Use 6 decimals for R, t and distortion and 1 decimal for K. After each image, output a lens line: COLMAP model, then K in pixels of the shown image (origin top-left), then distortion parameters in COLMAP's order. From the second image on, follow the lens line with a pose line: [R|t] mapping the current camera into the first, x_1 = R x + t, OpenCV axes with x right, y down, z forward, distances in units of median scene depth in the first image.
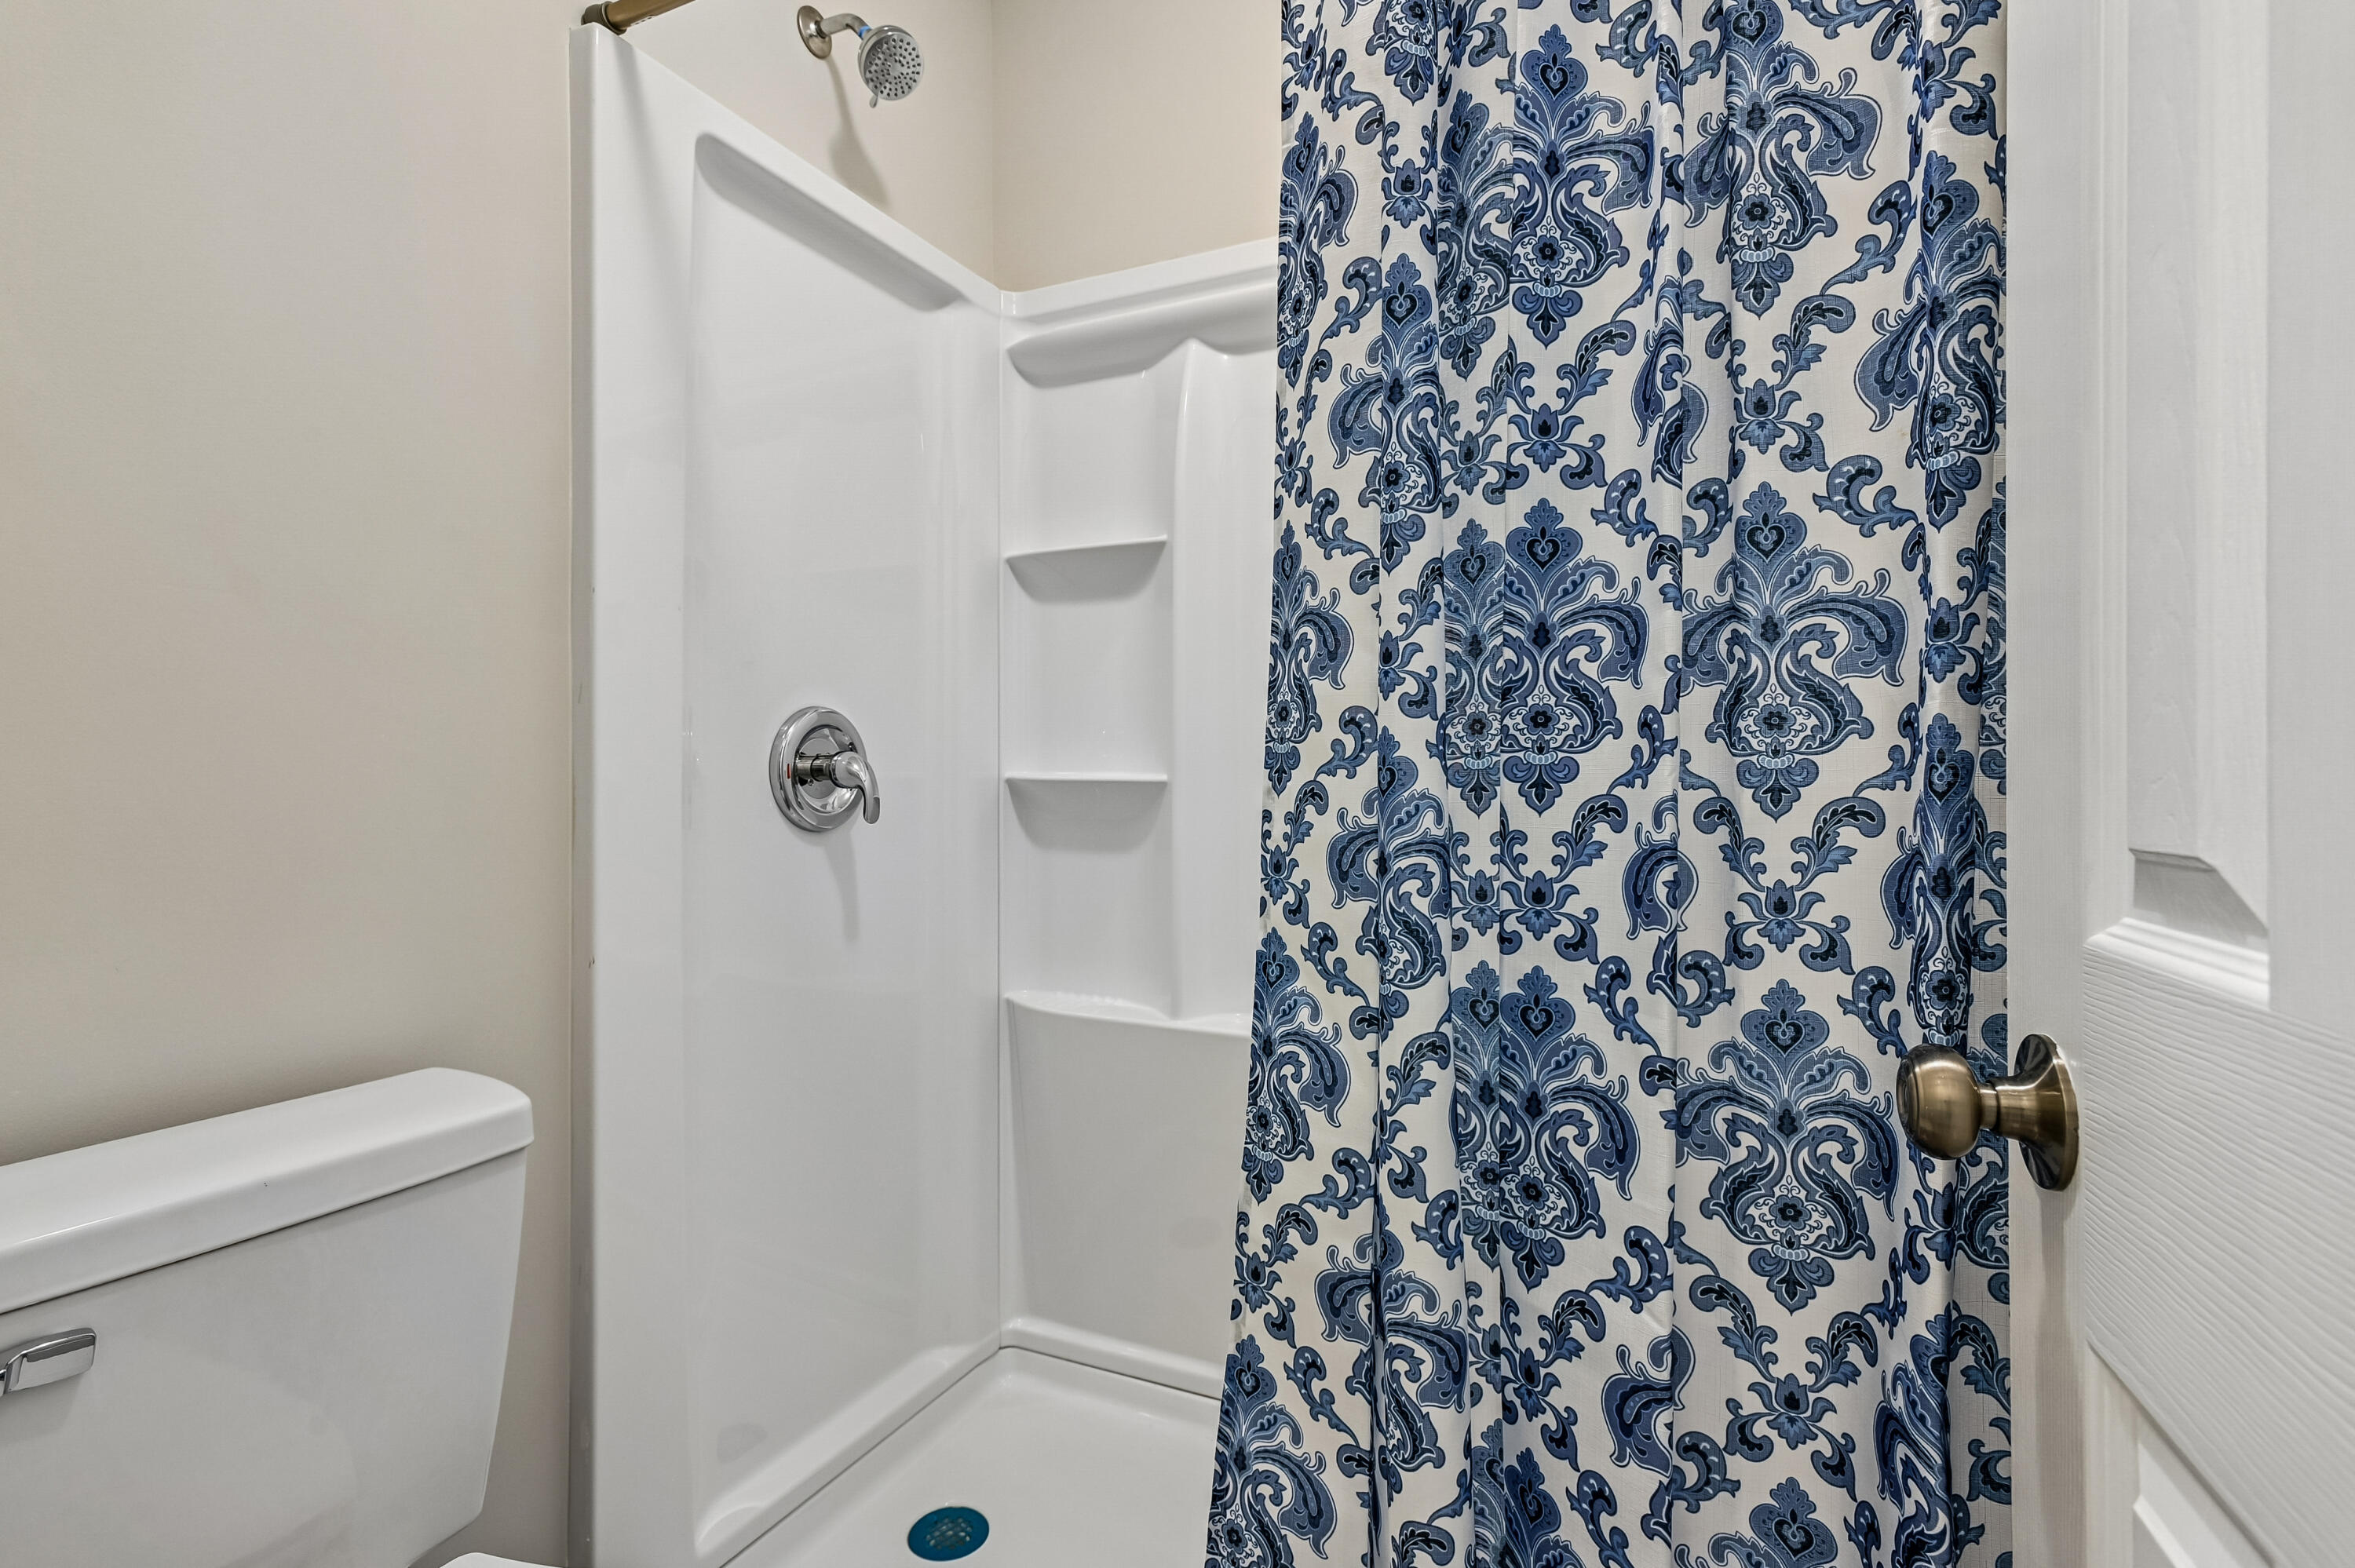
lens RADIAL K [[1134.1, 0, 1177.5], [0, 1134.1, 784.0], [0, 0, 1]] dist [0.011940, 0.000026]
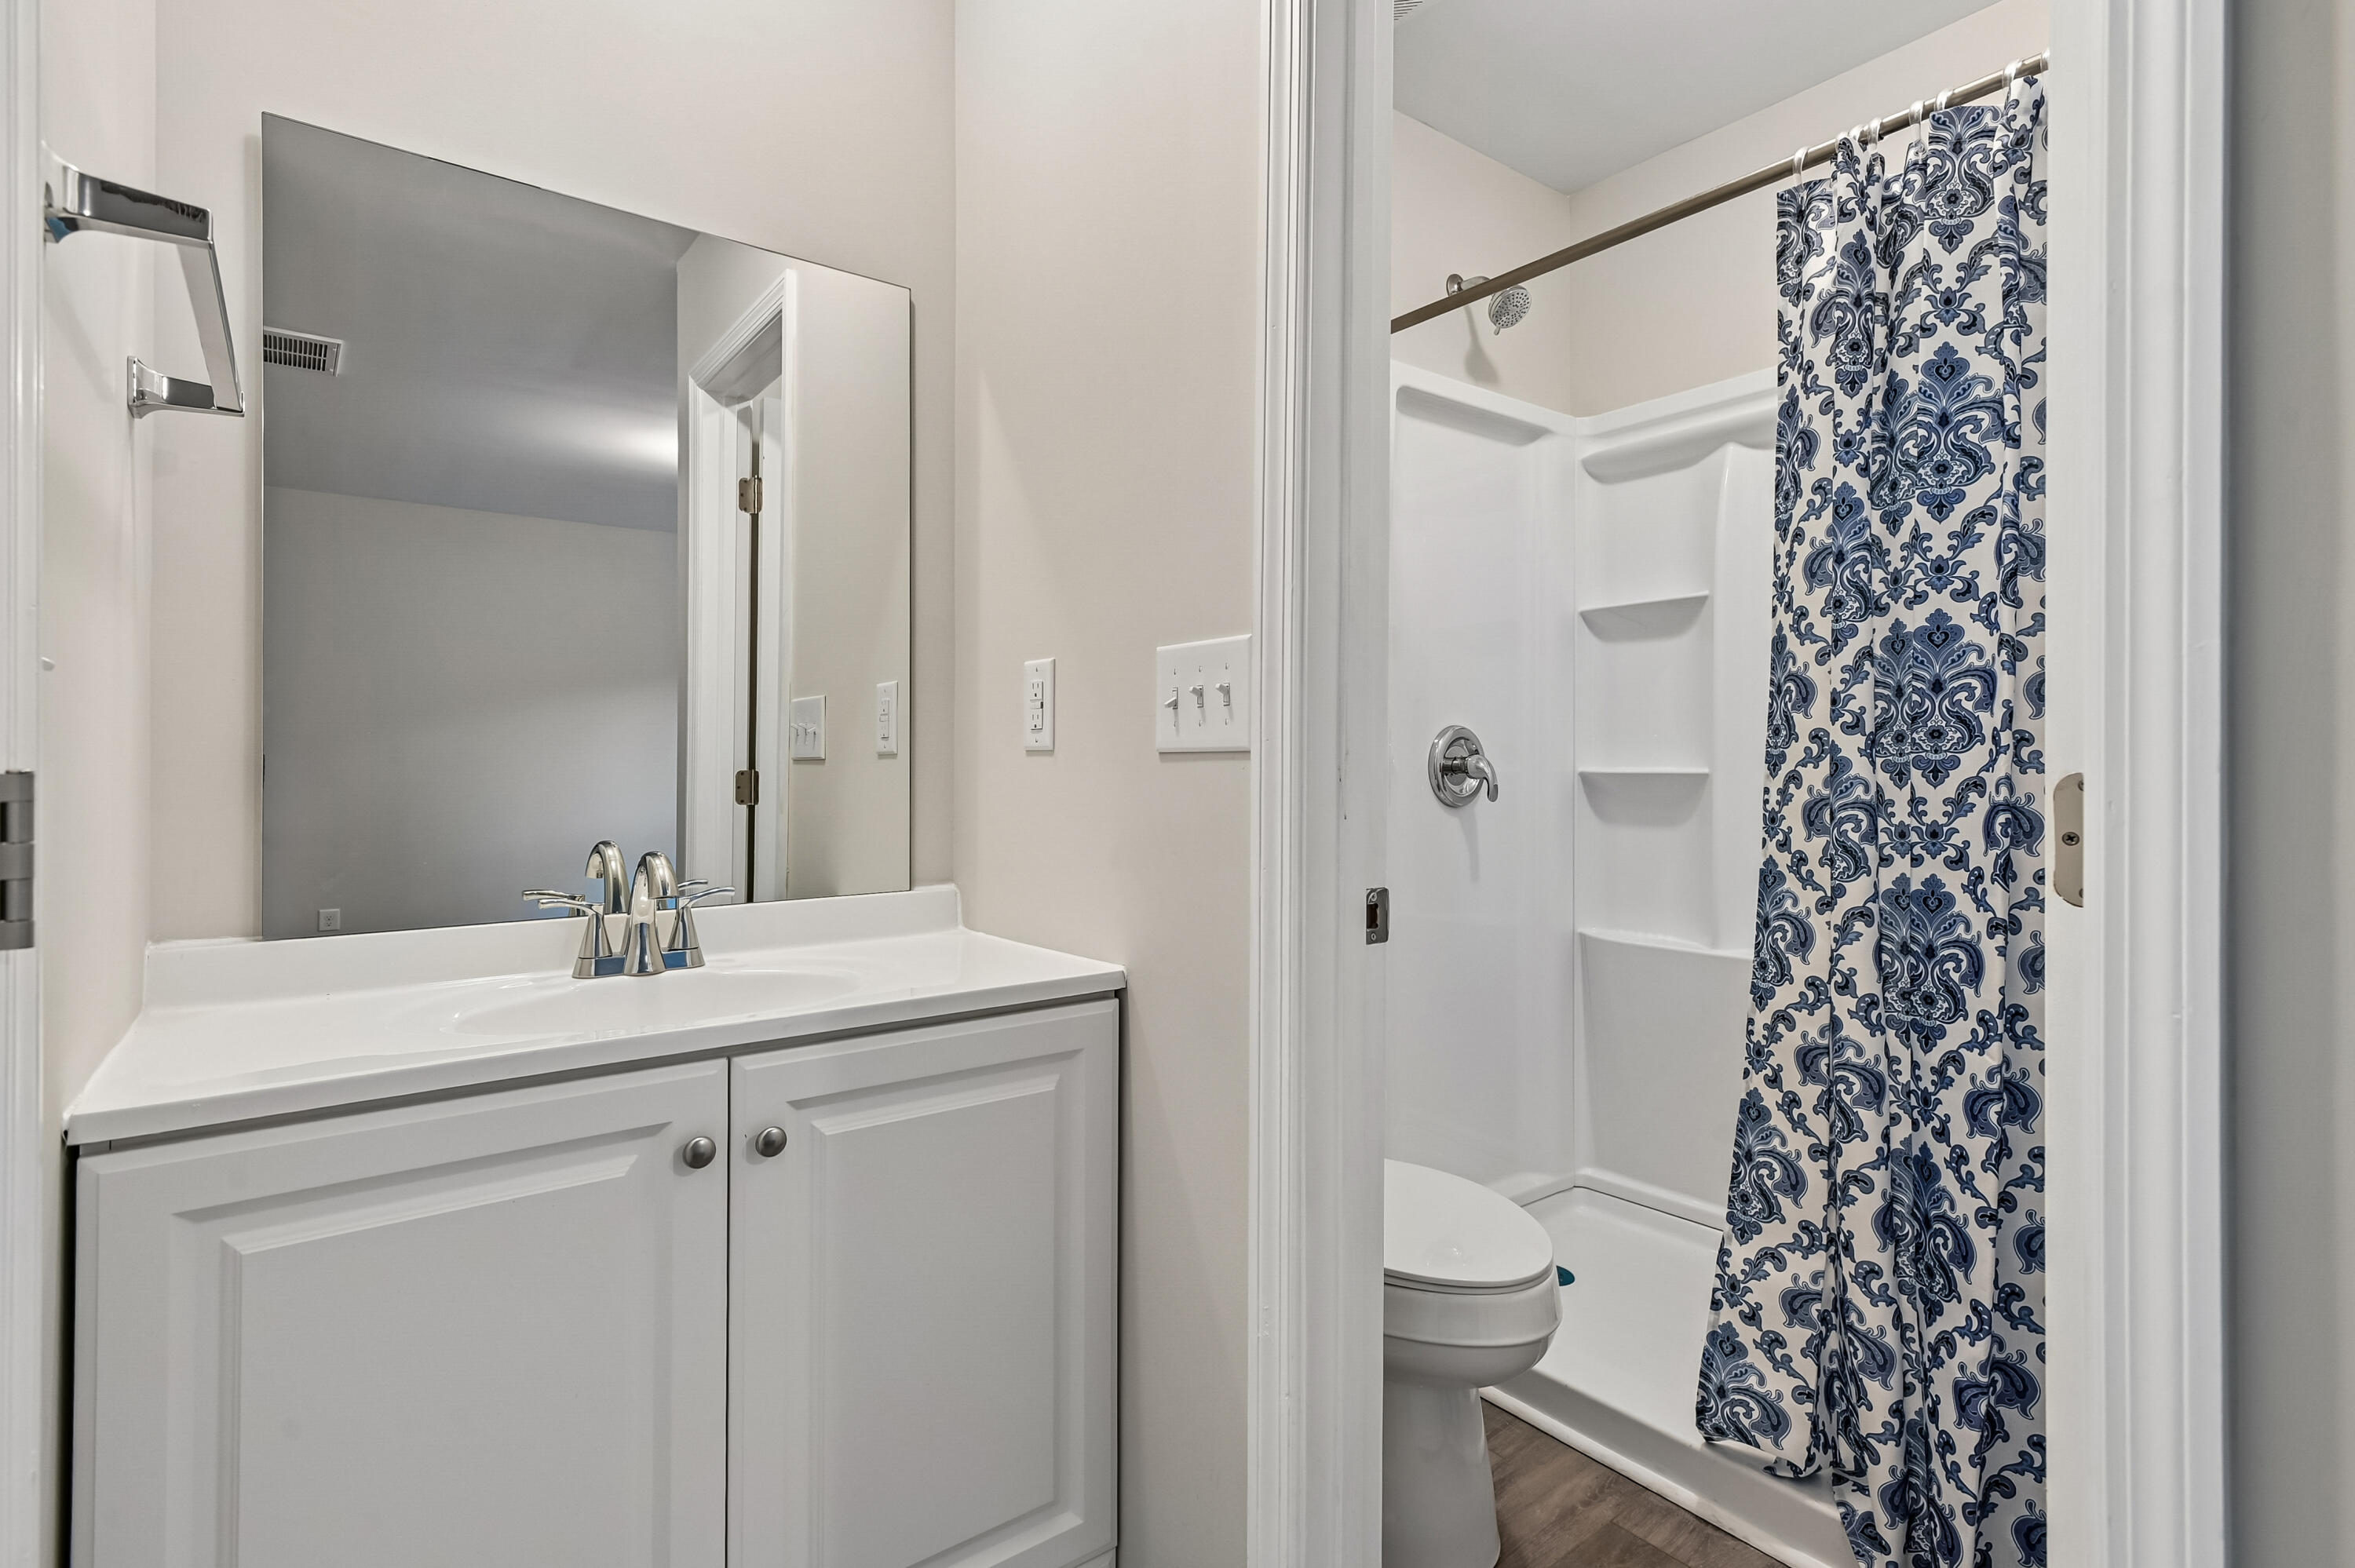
lens RADIAL K [[1134.1, 0, 1177.5], [0, 1134.1, 784.0], [0, 0, 1]] dist [0.011940, 0.000026]
pose [[0.898700, 0.001258, -0.438563, 0.035830], [-0.001173, 0.999999, 0.000463, 0.019846], [0.438563, 0.000098, 0.898700, -1.045435]]
